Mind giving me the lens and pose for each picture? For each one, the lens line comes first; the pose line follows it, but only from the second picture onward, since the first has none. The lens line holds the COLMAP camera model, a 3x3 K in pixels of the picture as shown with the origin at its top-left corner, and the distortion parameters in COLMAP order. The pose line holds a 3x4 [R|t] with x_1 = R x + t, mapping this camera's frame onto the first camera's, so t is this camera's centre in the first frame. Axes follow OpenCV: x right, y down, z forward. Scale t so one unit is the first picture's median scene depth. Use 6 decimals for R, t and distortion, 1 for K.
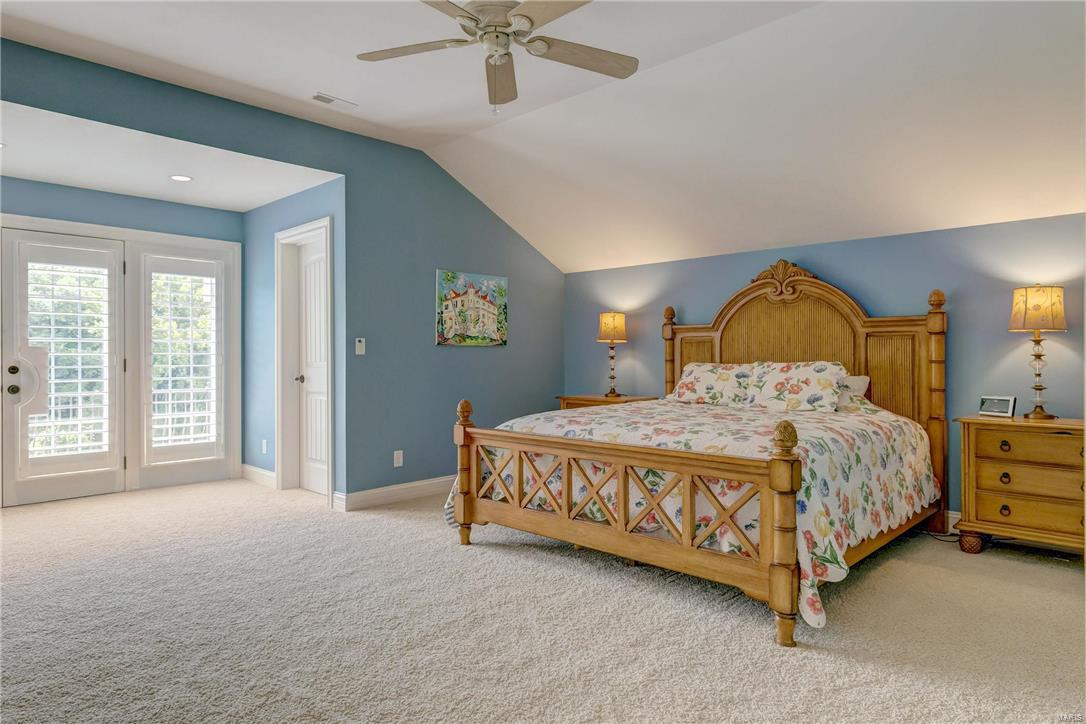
lens RADIAL K [[661.9, 0, 542.4], [0, 661.9, 360.1], [0, 0, 1]] dist [0.010427, -0.001493]
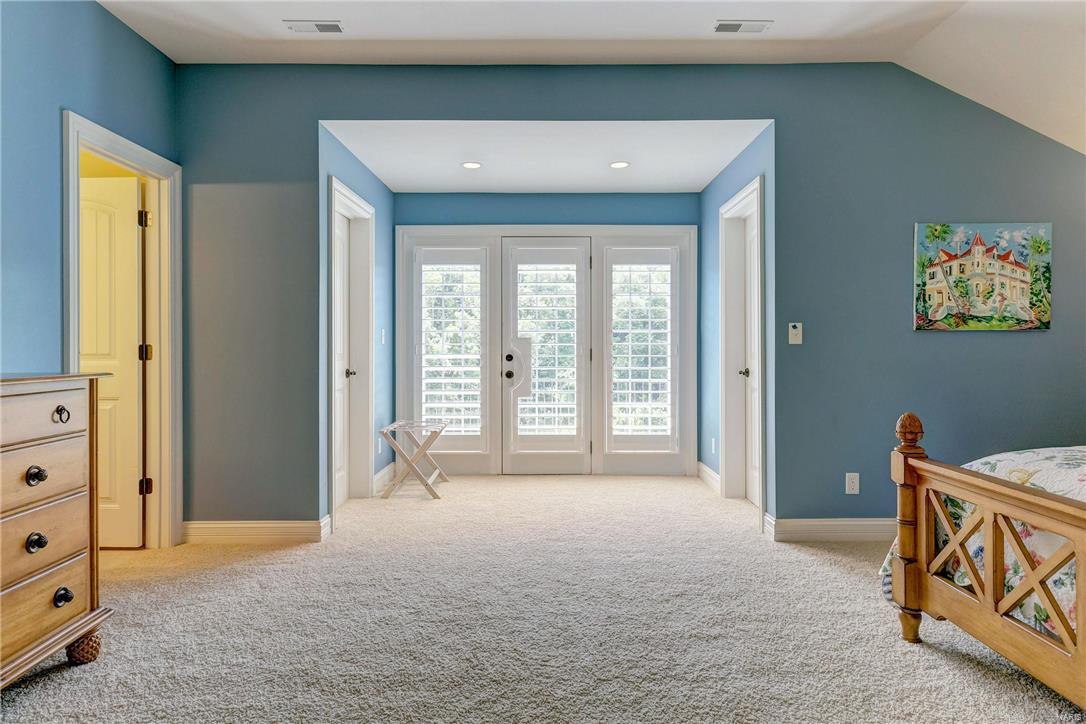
lens RADIAL K [[661.9, 0, 537.6], [0, 661.9, 346.2], [0, 0, 1]] dist [0.010427, -0.001493]
pose [[0.693887, 0.000348, -0.720083, 0.078679], [-0.004532, 0.999982, -0.003884, -0.001420], [0.720069, 0.005958, 0.693877, 0.238903]]
